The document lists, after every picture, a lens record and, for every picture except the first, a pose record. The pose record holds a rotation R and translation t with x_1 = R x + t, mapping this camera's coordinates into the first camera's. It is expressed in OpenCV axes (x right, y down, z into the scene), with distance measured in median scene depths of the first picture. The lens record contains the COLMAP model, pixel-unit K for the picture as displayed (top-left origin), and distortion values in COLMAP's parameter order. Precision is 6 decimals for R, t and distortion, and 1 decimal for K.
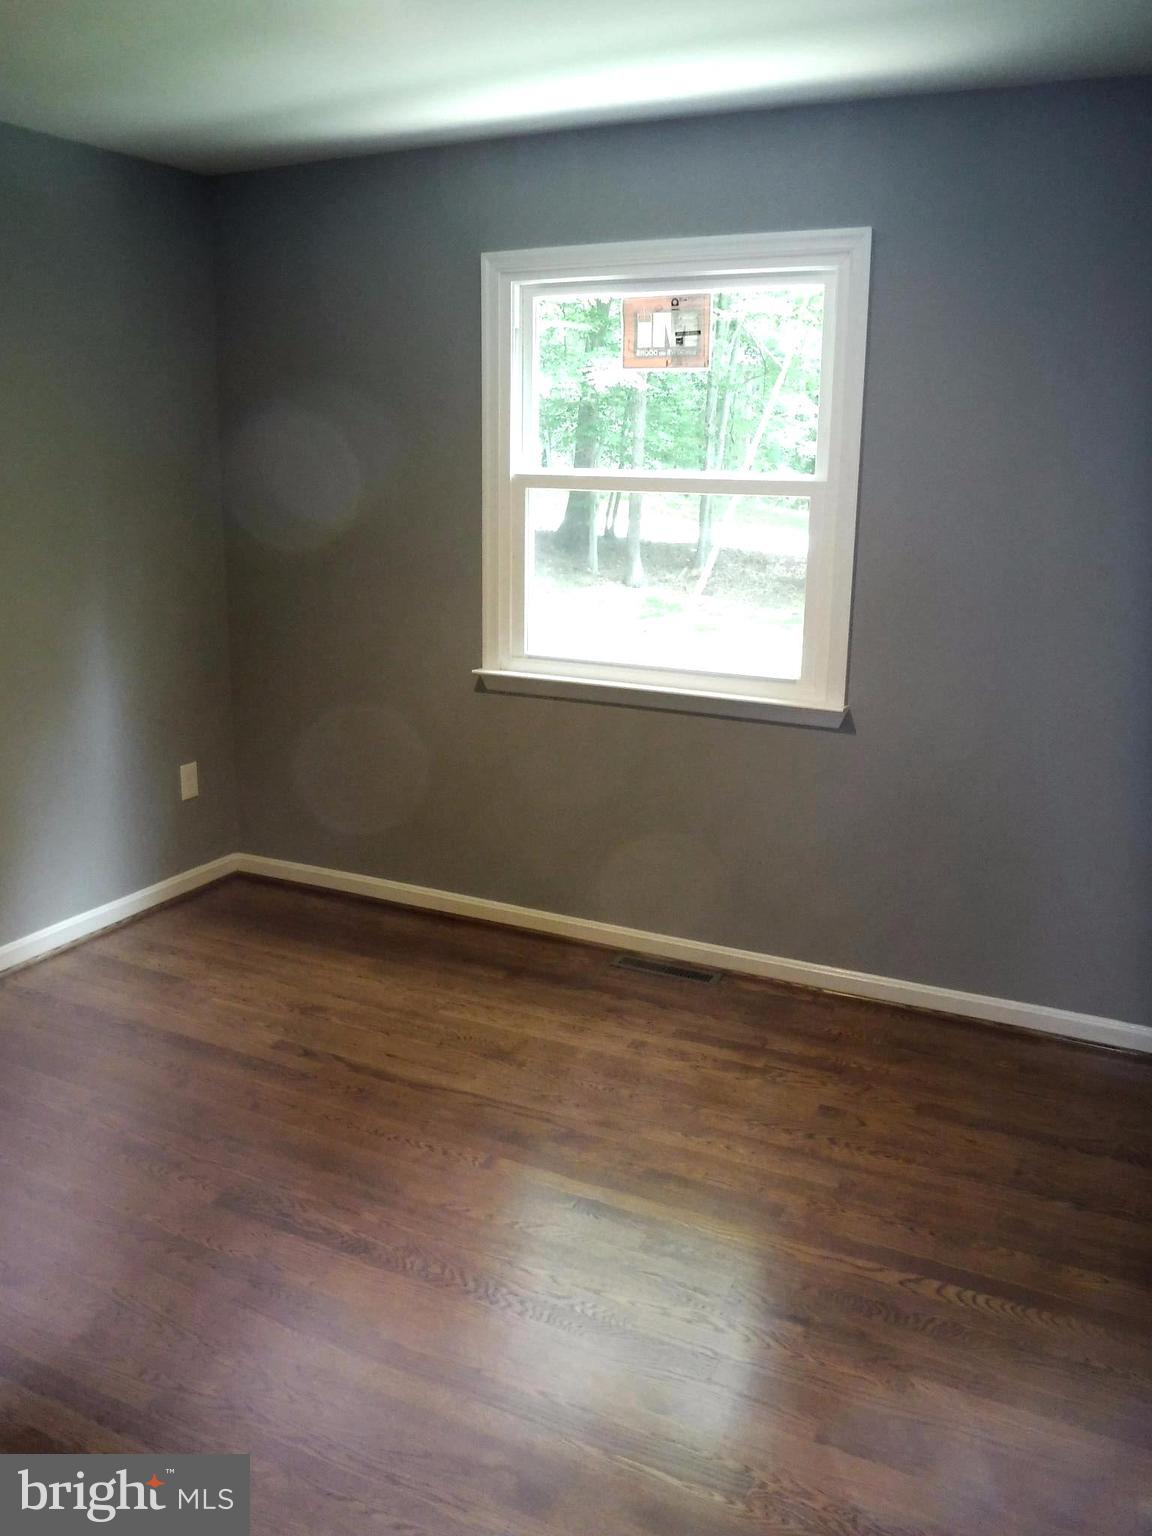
lens RADIAL K [[1294.7, 0, 576.0], [0, 1294.7, 768.0], [0, 0, 1]] dist [-0.062648, 0.001493]
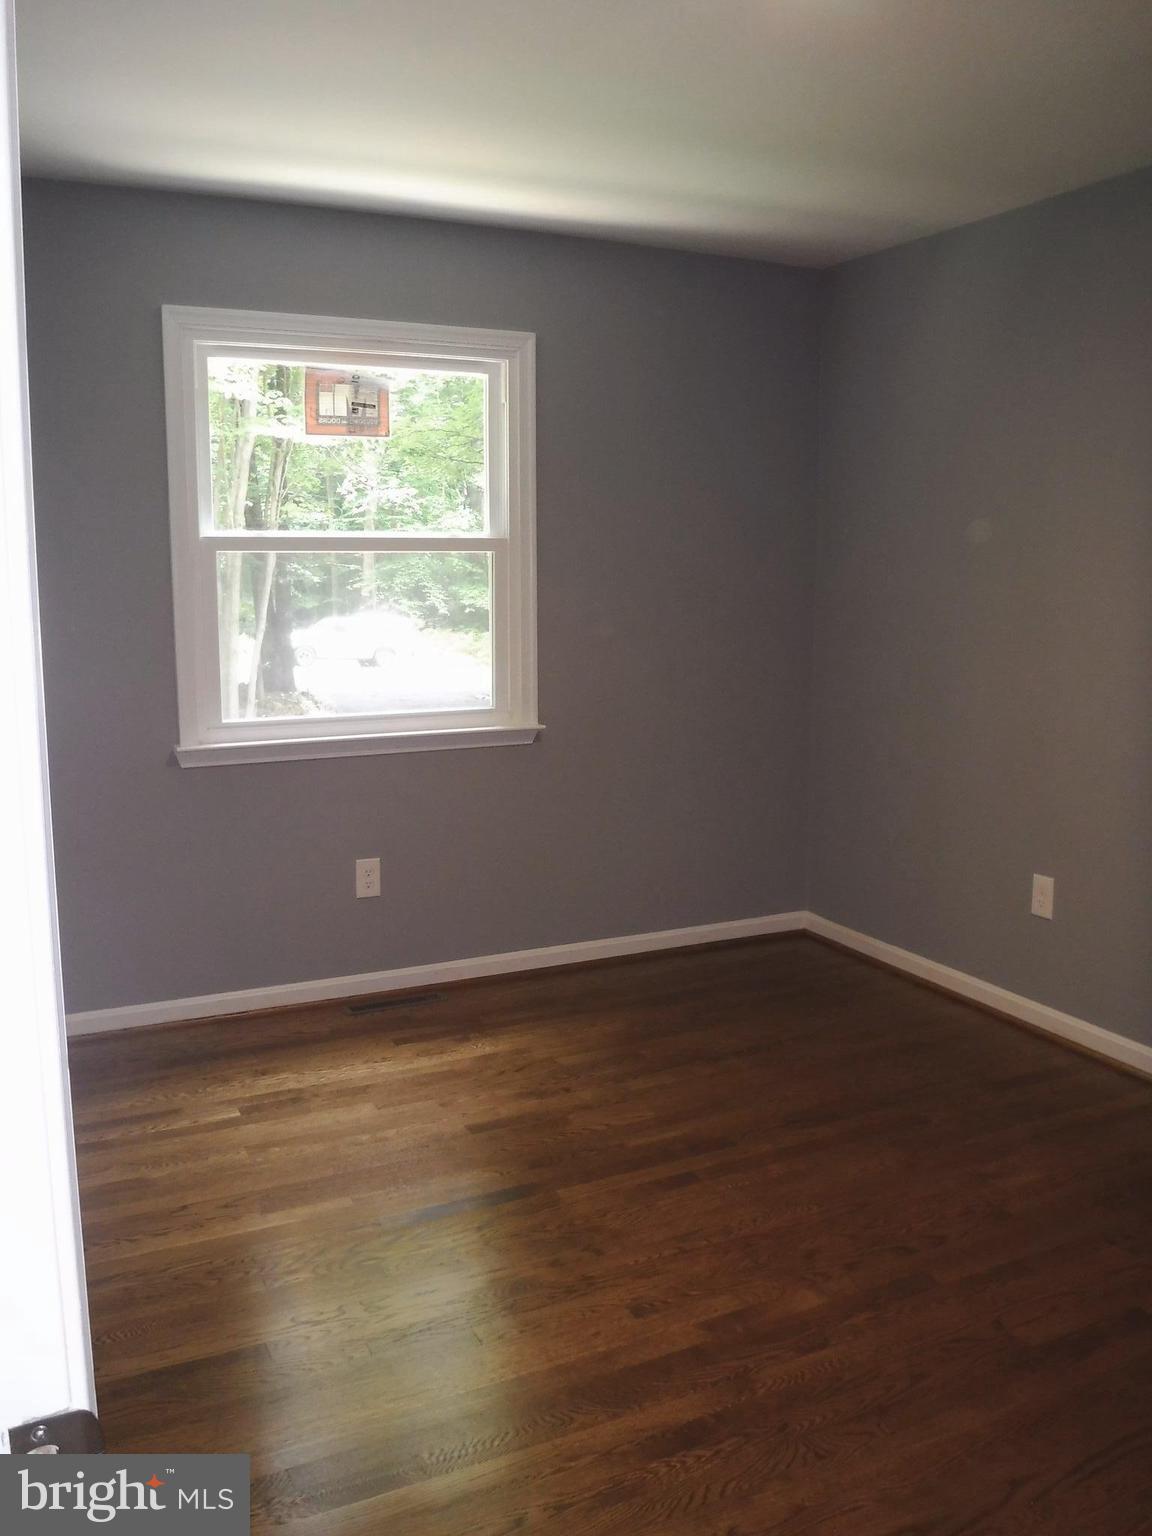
lens RADIAL K [[1294.7, 0, 576.0], [0, 1294.7, 768.0], [0, 0, 1]] dist [-0.062648, 0.001493]
pose [[0.580388, -0.145353, 0.801263, -0.714725], [0.193479, 0.980380, 0.037701, -0.044106], [-0.791022, 0.133146, 0.597123, 0.247637]]
